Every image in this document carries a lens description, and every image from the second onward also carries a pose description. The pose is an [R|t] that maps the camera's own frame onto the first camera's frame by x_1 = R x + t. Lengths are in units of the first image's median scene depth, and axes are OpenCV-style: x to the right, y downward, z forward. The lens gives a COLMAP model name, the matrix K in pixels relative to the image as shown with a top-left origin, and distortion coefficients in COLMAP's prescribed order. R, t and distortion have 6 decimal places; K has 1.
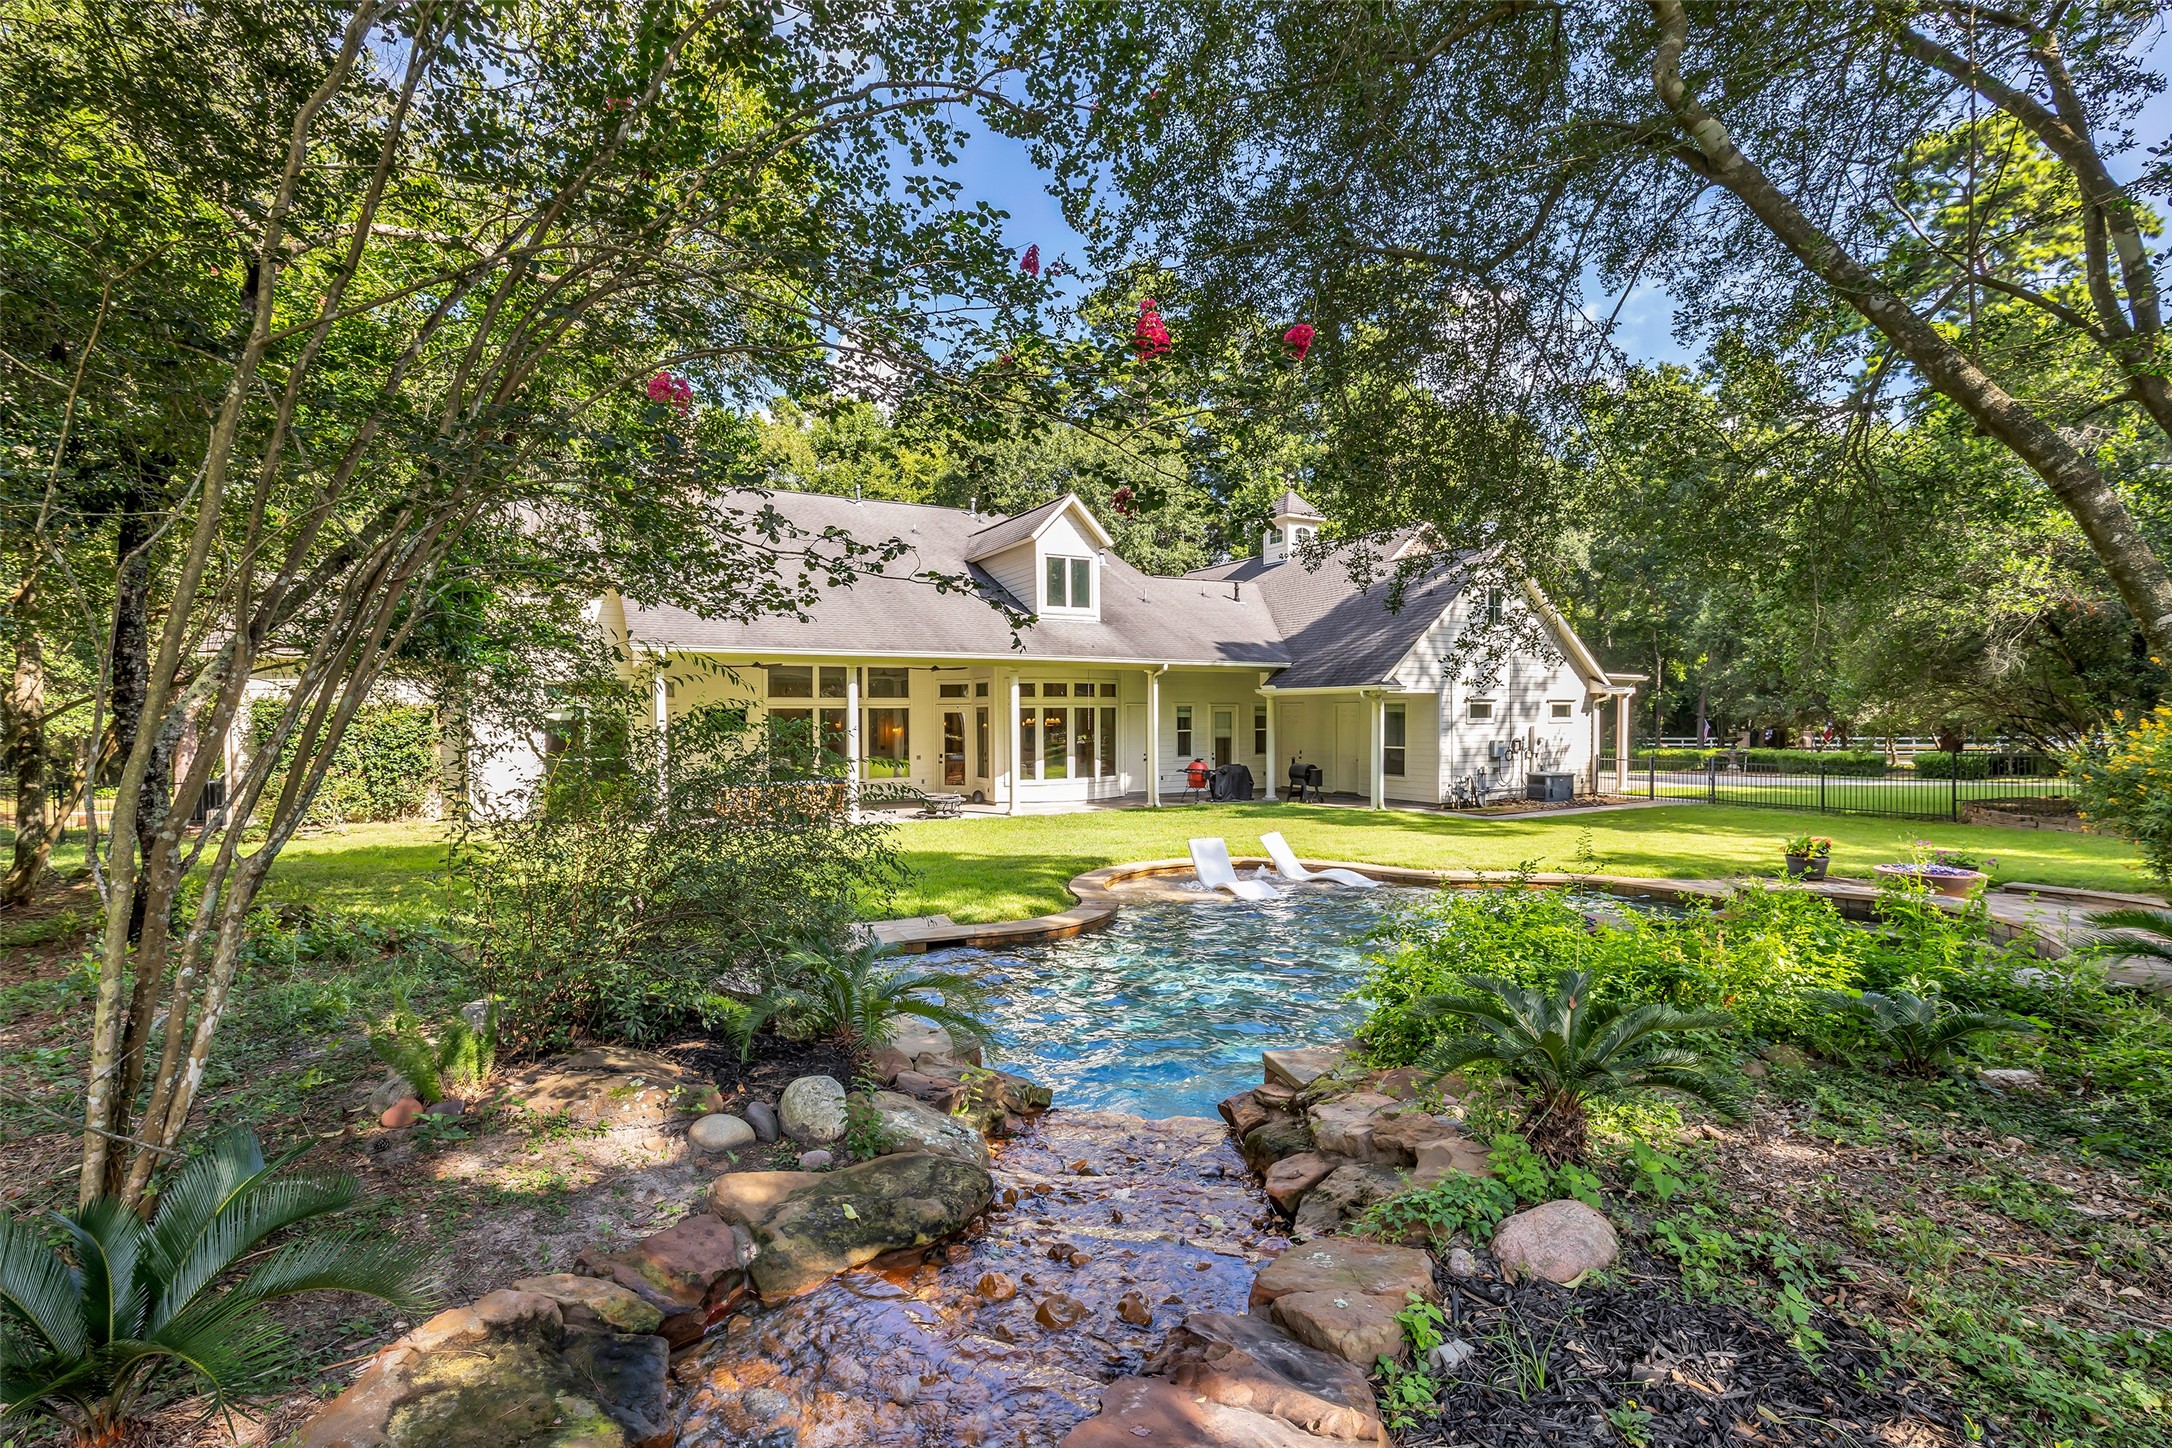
lens RADIAL K [[1004.5, 0, 1086.0], [0, 1004.5, 724.0], [0, 0, 1]] dist [0.035777, 0.000022]
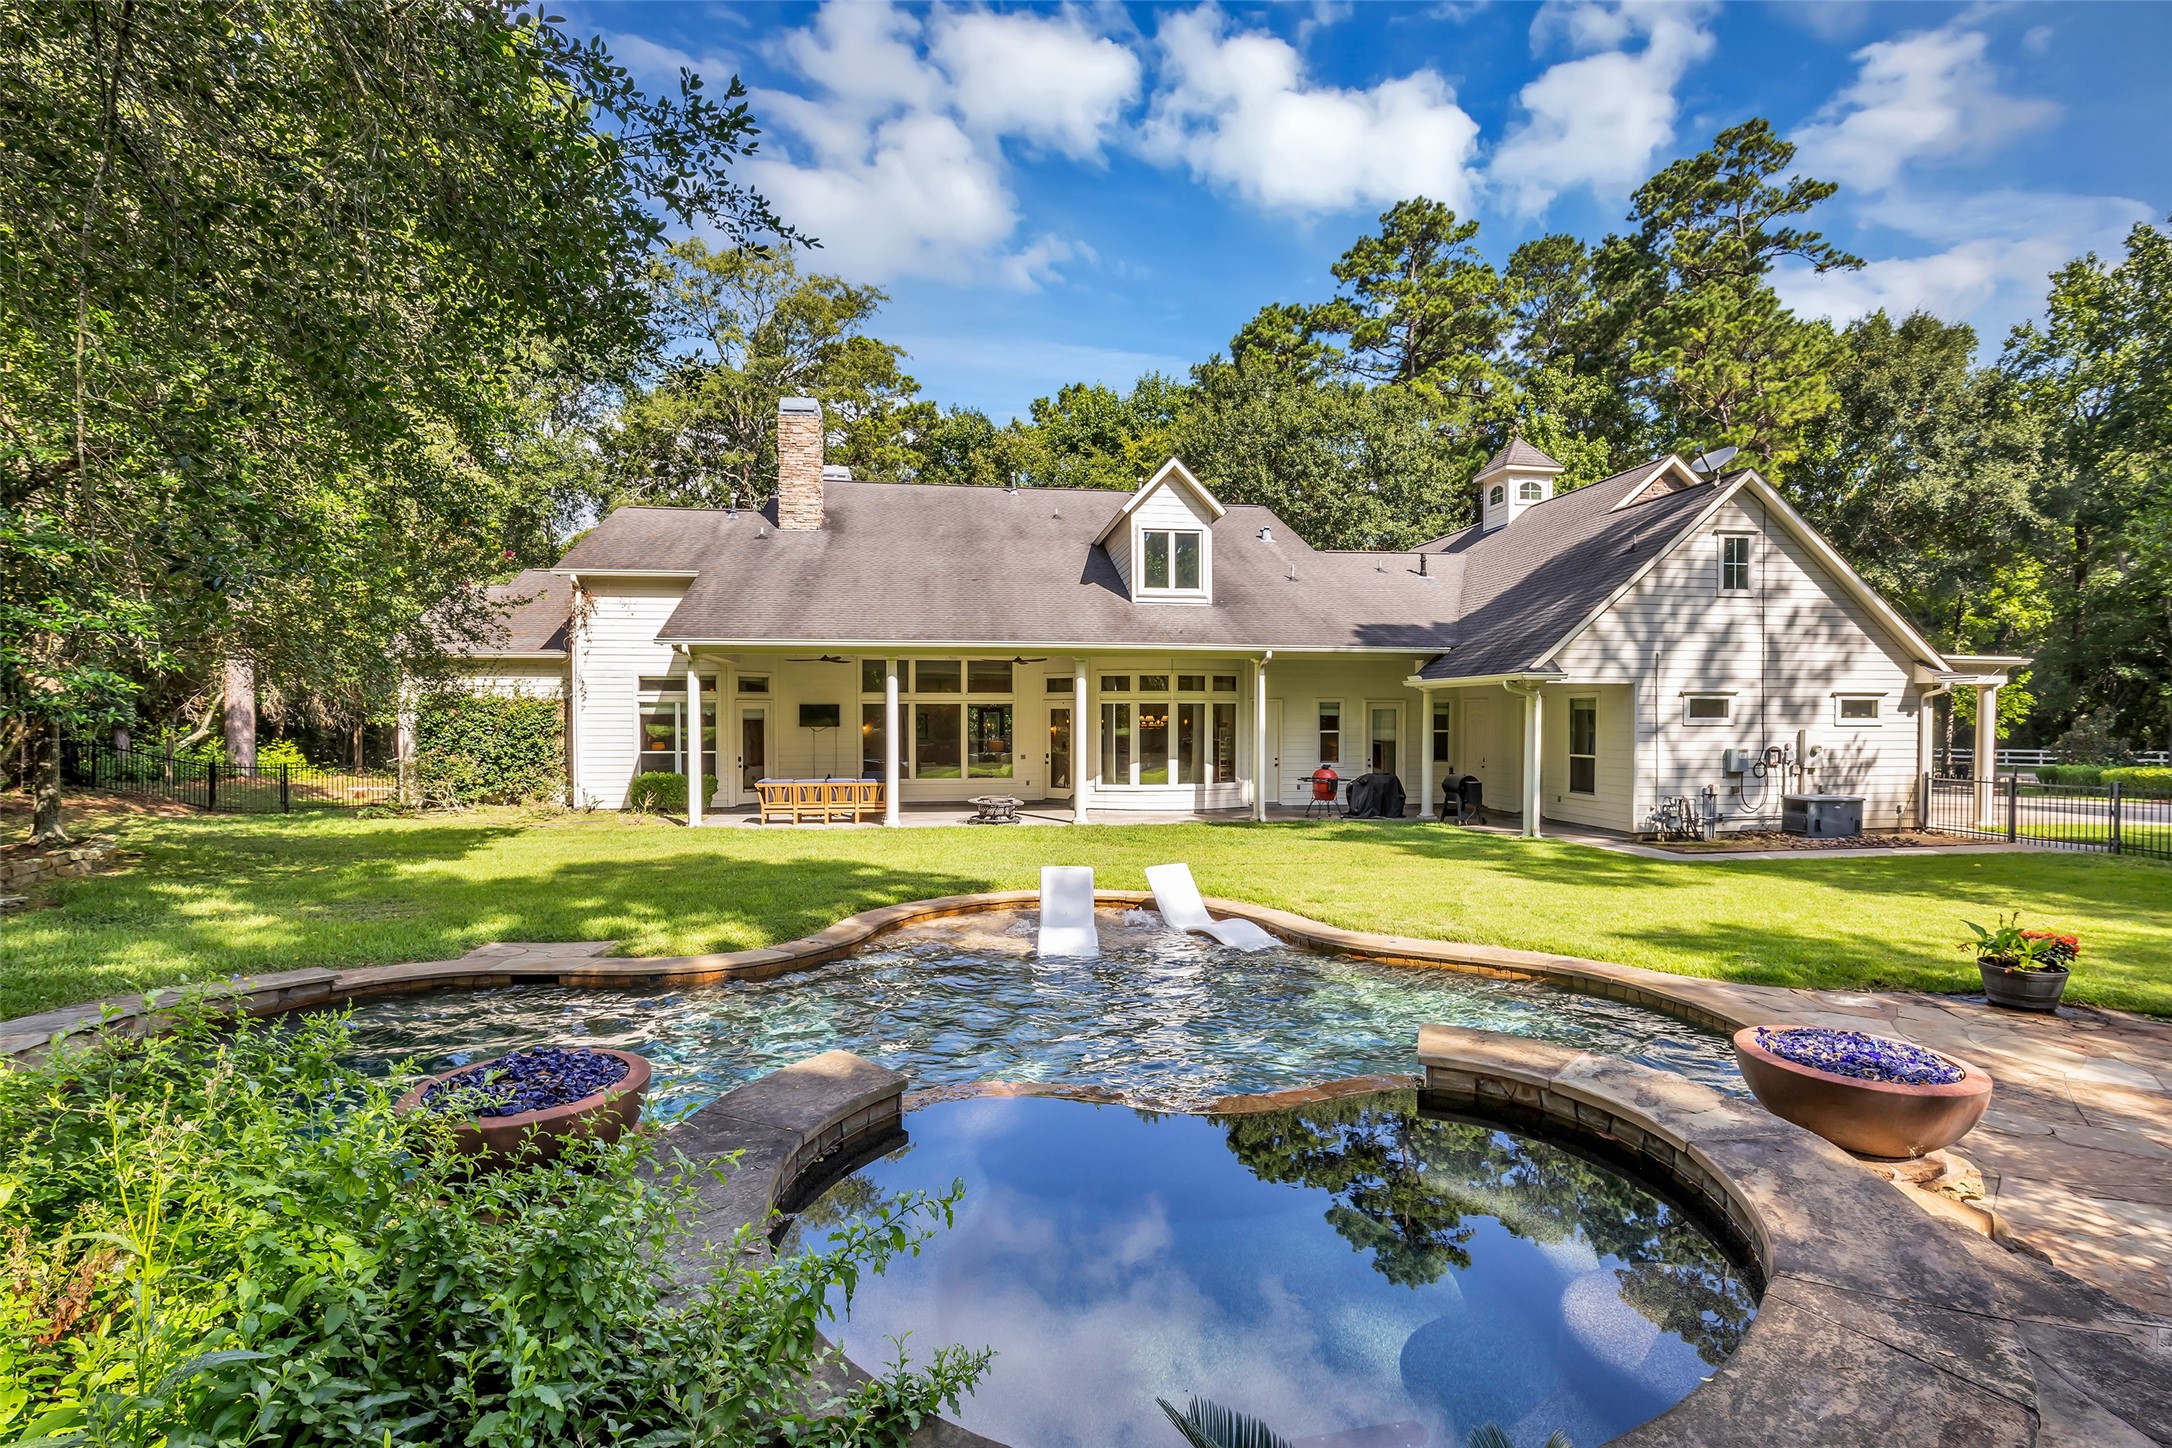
lens RADIAL K [[994.1, 0, 1086.0], [0, 994.1, 724.0], [0, 0, 1]] dist [0.000989, 0.000388]
pose [[0.931980, 0.008612, -0.362408, 0.225903], [-0.007333, 0.999961, 0.004904, -0.002040], [0.362436, -0.001913, 0.932007, 0.166295]]
